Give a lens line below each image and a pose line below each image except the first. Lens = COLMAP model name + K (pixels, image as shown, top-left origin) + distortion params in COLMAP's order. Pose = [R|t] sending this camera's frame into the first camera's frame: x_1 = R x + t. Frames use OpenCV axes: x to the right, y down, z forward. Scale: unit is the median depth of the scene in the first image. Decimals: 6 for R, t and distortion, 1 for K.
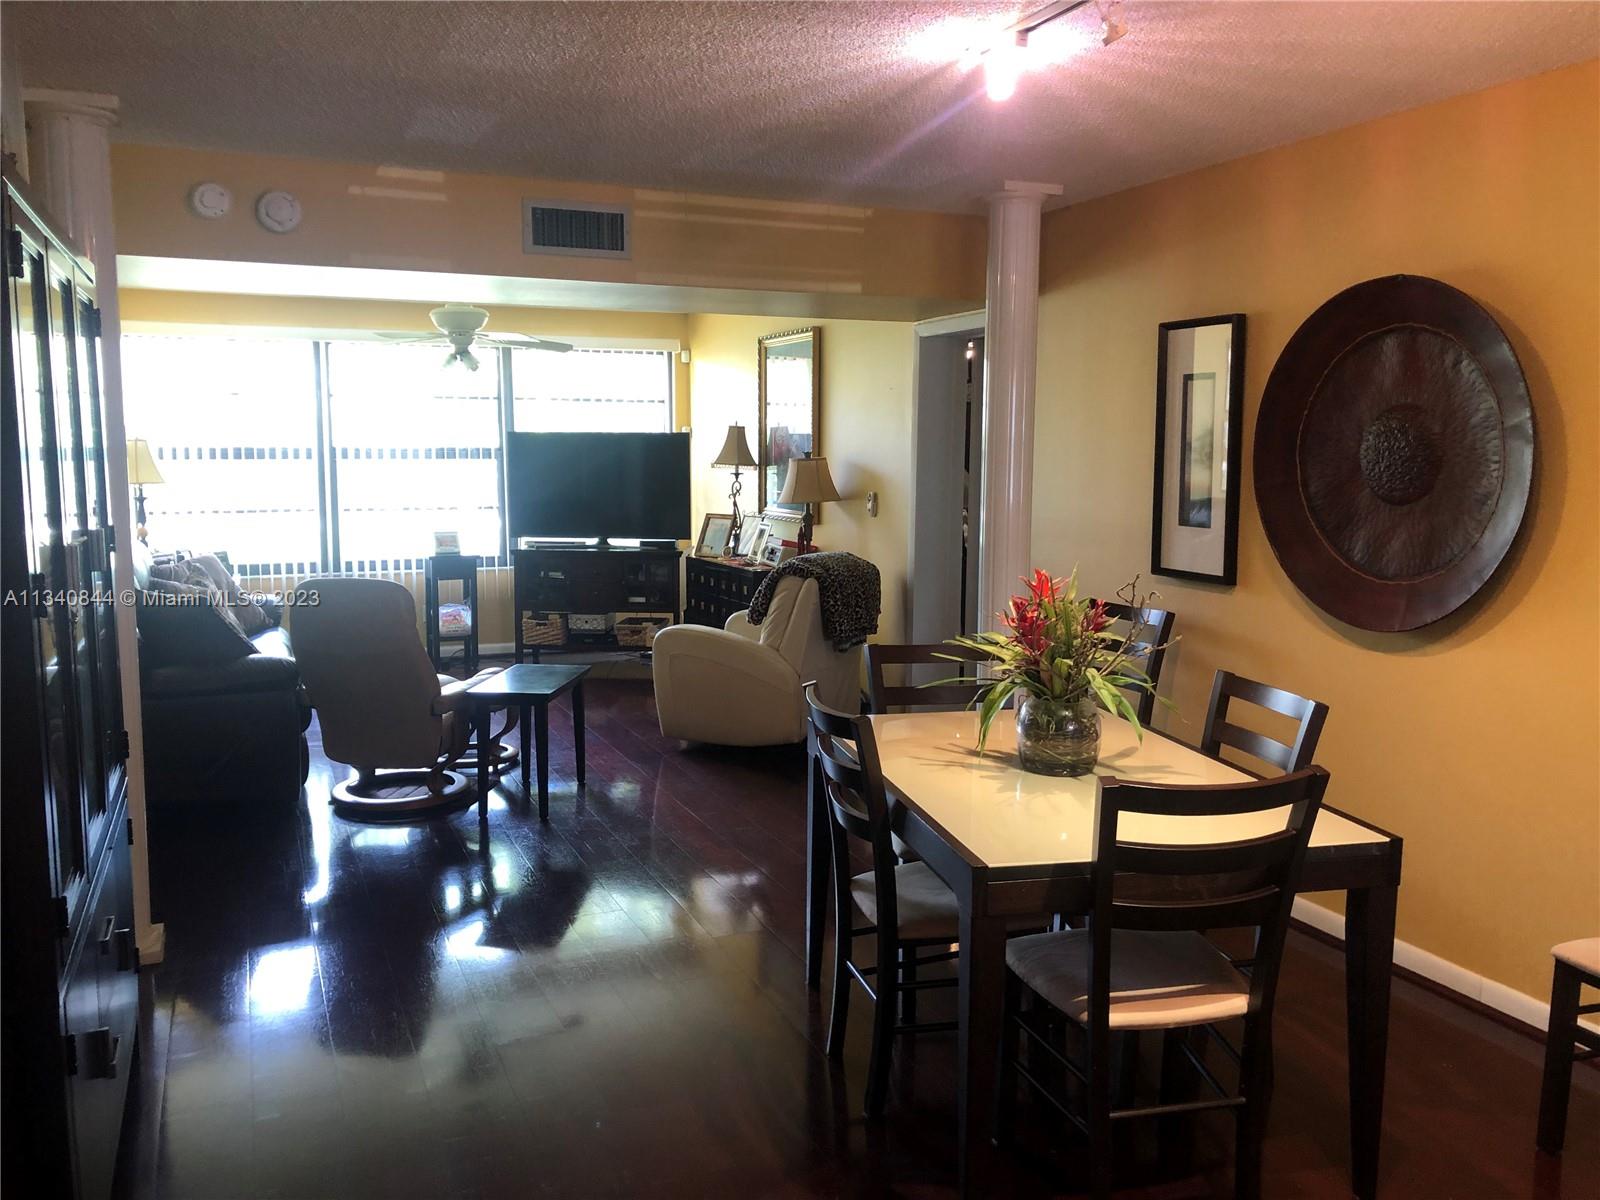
lens RADIAL K [[1305.3, 0, 800.0], [0, 1305.3, 600.0], [0, 0, 1]] dist [0.133718, -0.316392]
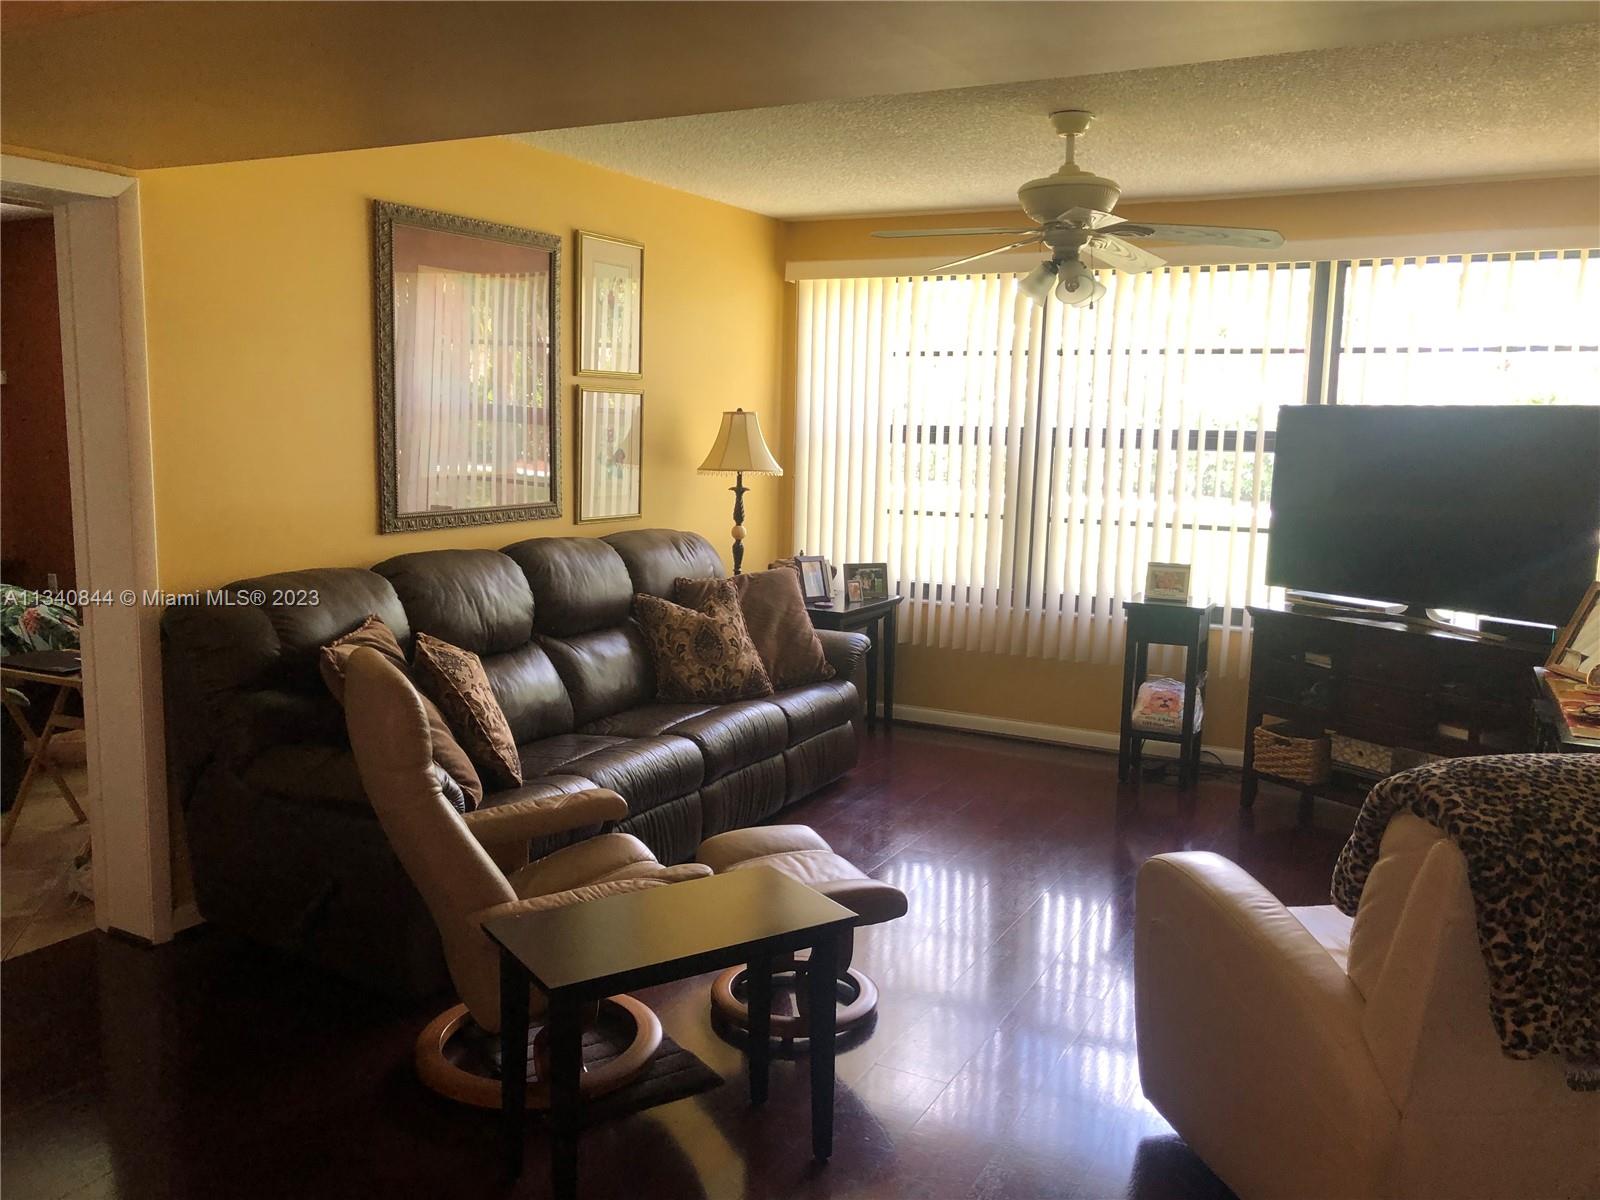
lens RADIAL K [[1291.5, 0, 753.4], [0, 1291.5, 632.0], [0, 0, 1]] dist [-0.033781, -0.003446]
pose [[0.599536, 0.137907, -0.788377, 0.103657], [-0.109925, 0.989896, 0.089564, -0.055589], [0.792763, 0.032965, 0.608638, 0.488756]]
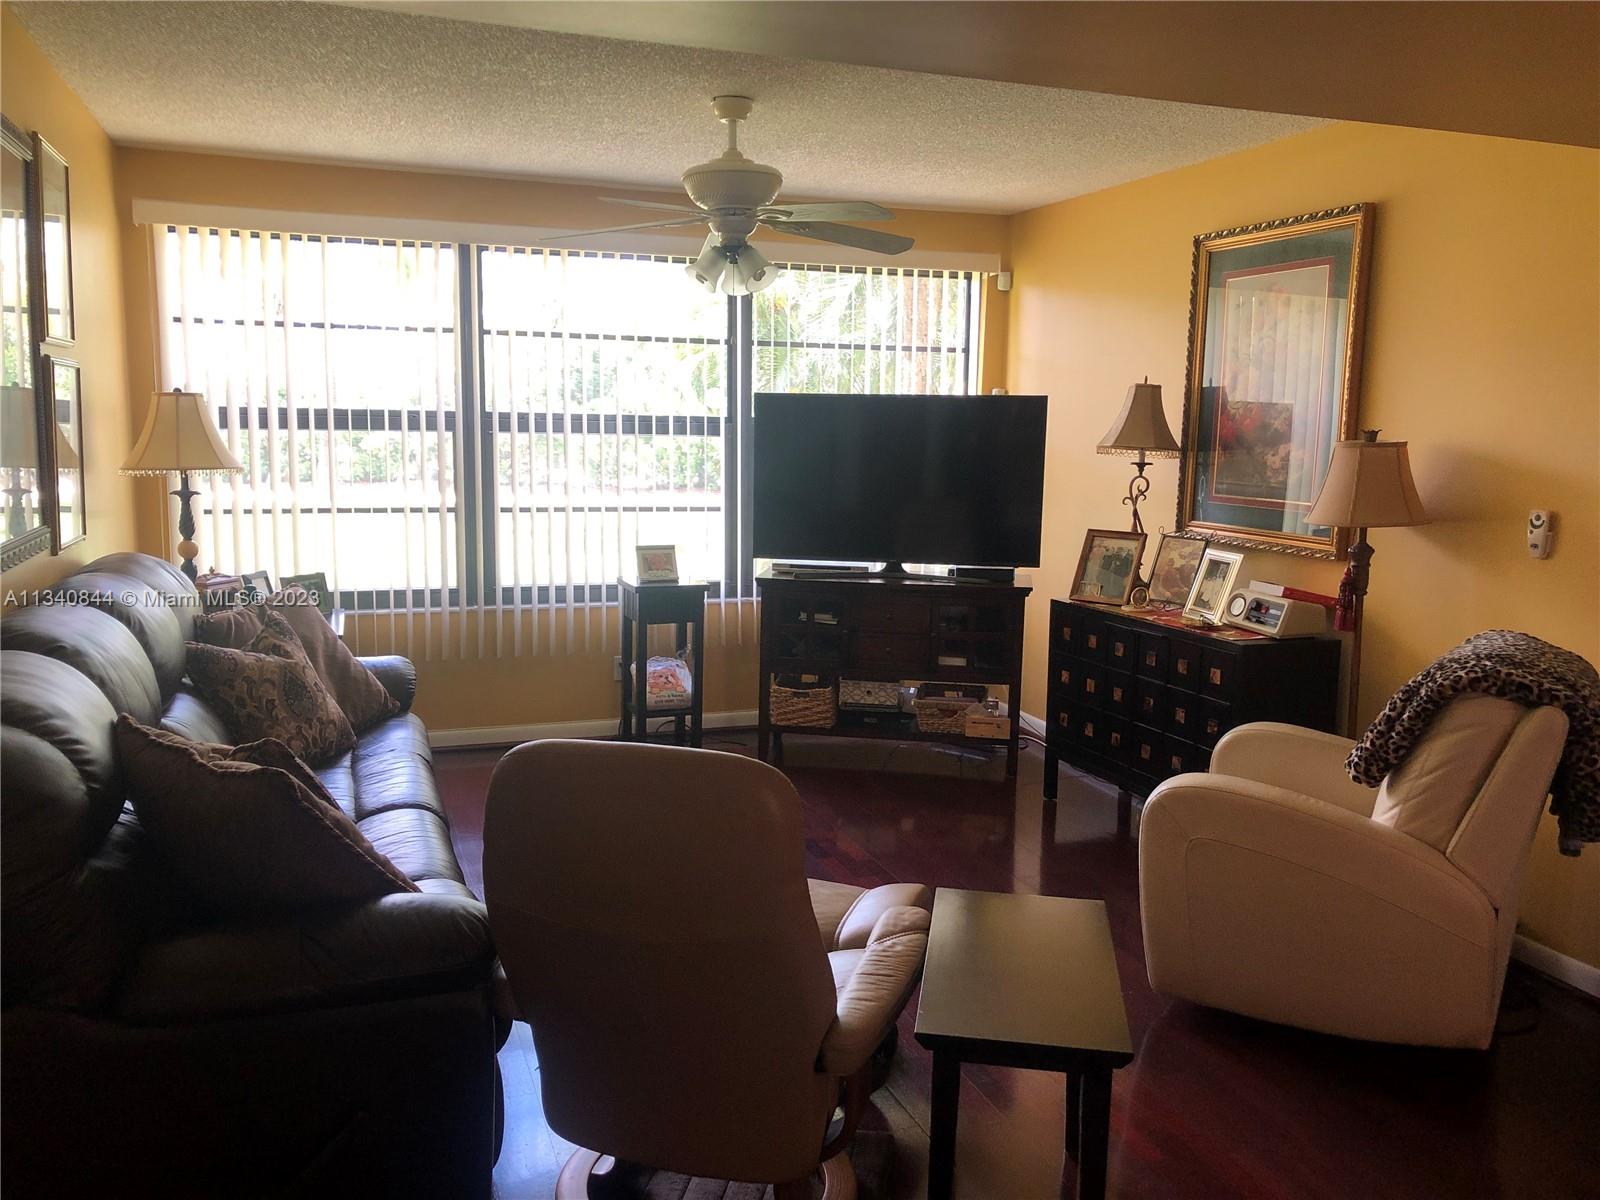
lens RADIAL K [[1305.3, 0, 800.0], [0, 1305.3, 600.0], [0, 0, 1]] dist [0.133718, -0.316392]
pose [[0.997934, 0.023894, -0.059637, -0.165511], [-0.022734, 0.999541, 0.020045, -0.041843], [0.060089, -0.018648, 0.998019, 0.376958]]
